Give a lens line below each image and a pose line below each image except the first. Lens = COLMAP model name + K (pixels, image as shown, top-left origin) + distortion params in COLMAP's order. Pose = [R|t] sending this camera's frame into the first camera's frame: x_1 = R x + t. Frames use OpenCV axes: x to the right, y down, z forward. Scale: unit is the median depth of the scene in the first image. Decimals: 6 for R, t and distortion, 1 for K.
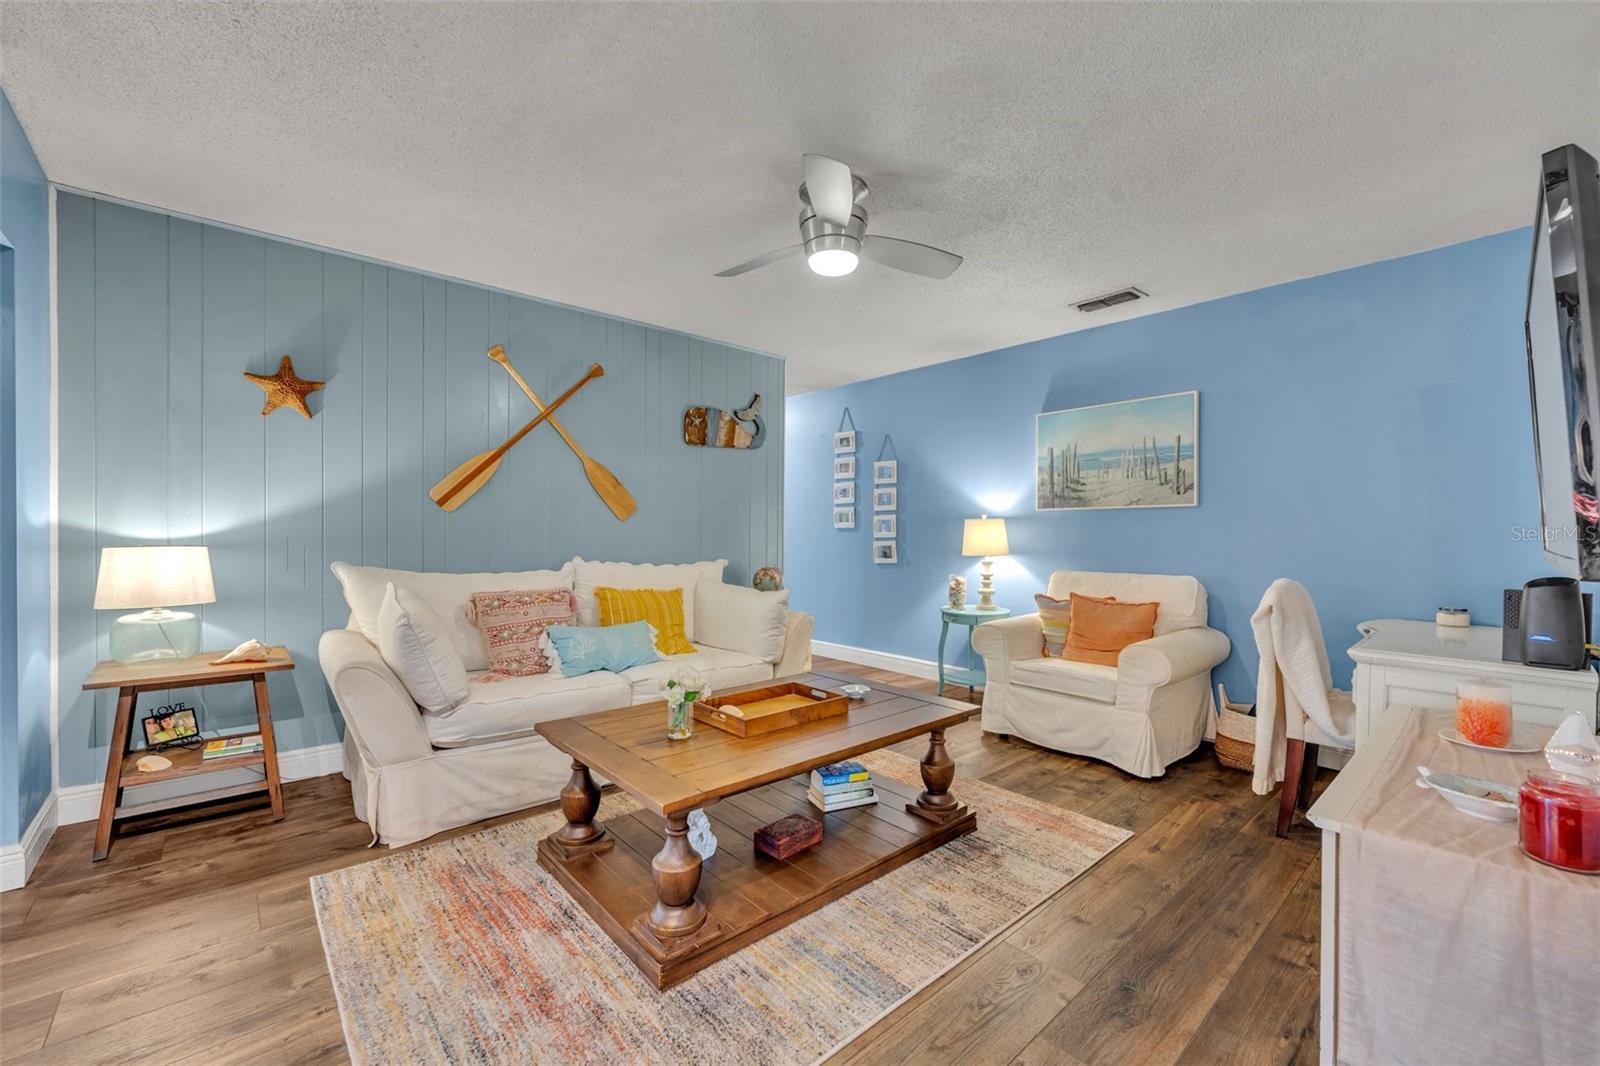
lens RADIAL K [[639.7, 0, 797.5], [0, 639.7, 537.0], [0, 0, 1]] dist [-0.004270, 0.000636]
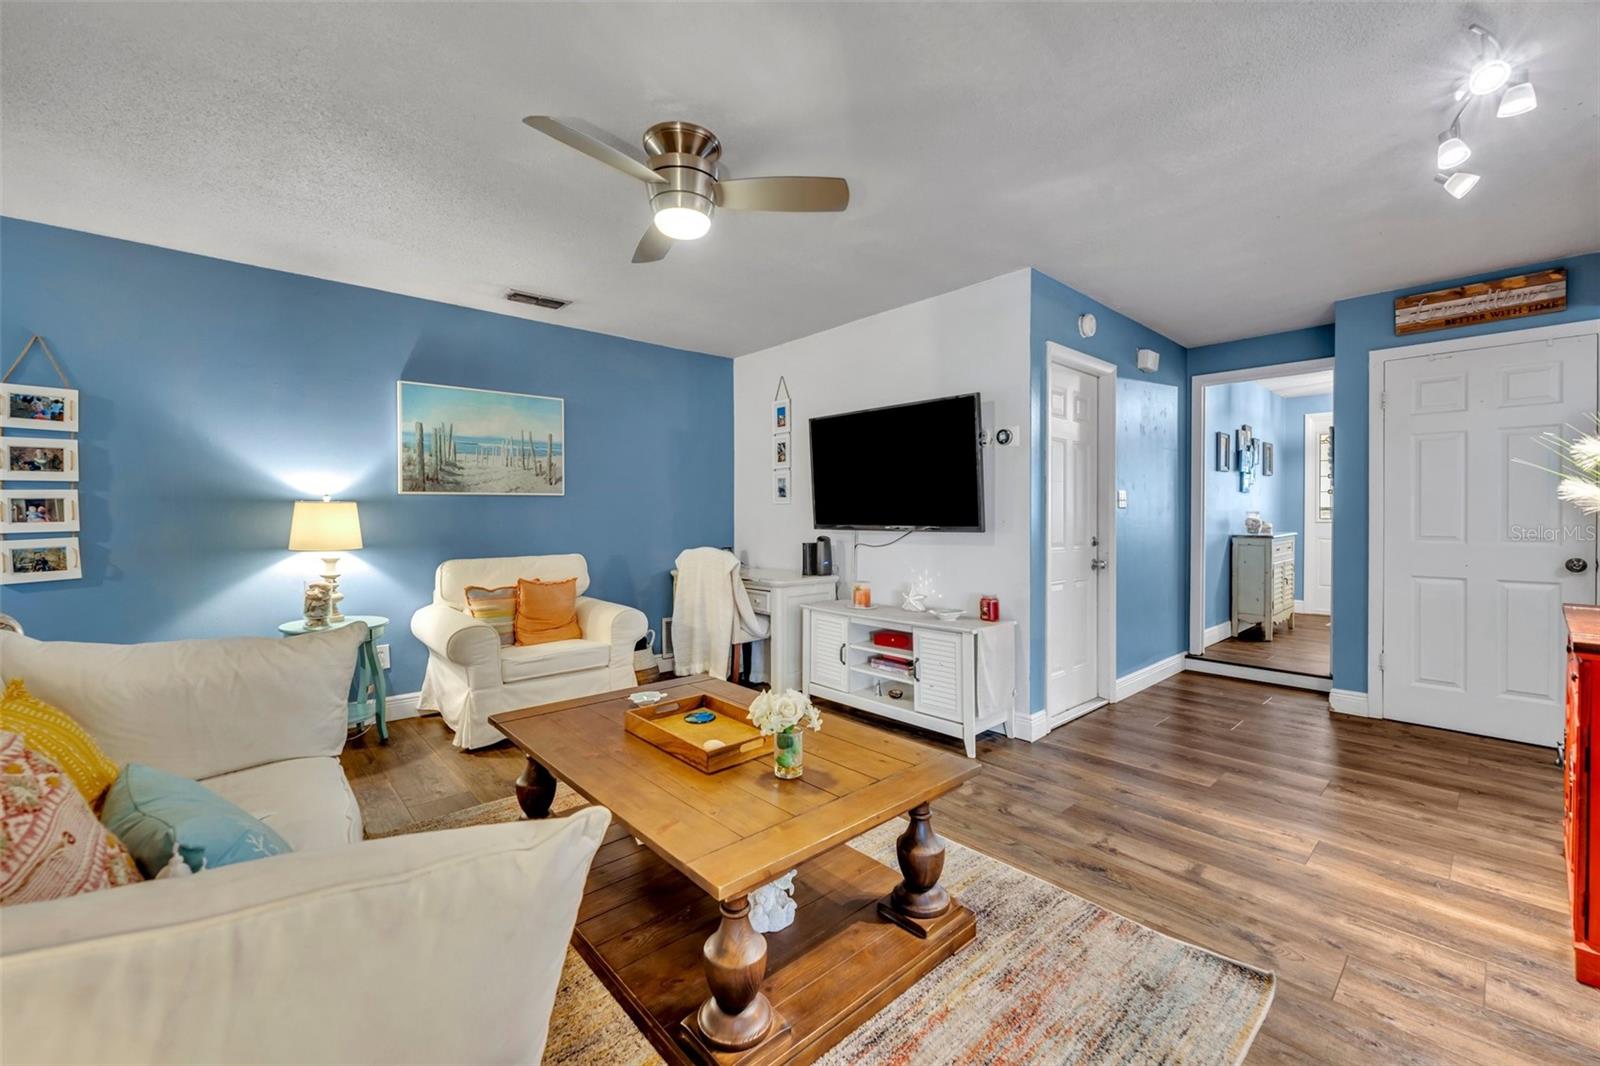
lens RADIAL K [[639.7, 0, 795.6], [0, 639.7, 520.6], [0, 0, 1]] dist [-0.004270, 0.000636]
pose [[0.002143, -0.014170, 0.999897, -0.520232], [0.012012, 0.999828, 0.014143, -0.012075], [-0.999926, 0.011980, 0.002313, 0.514647]]
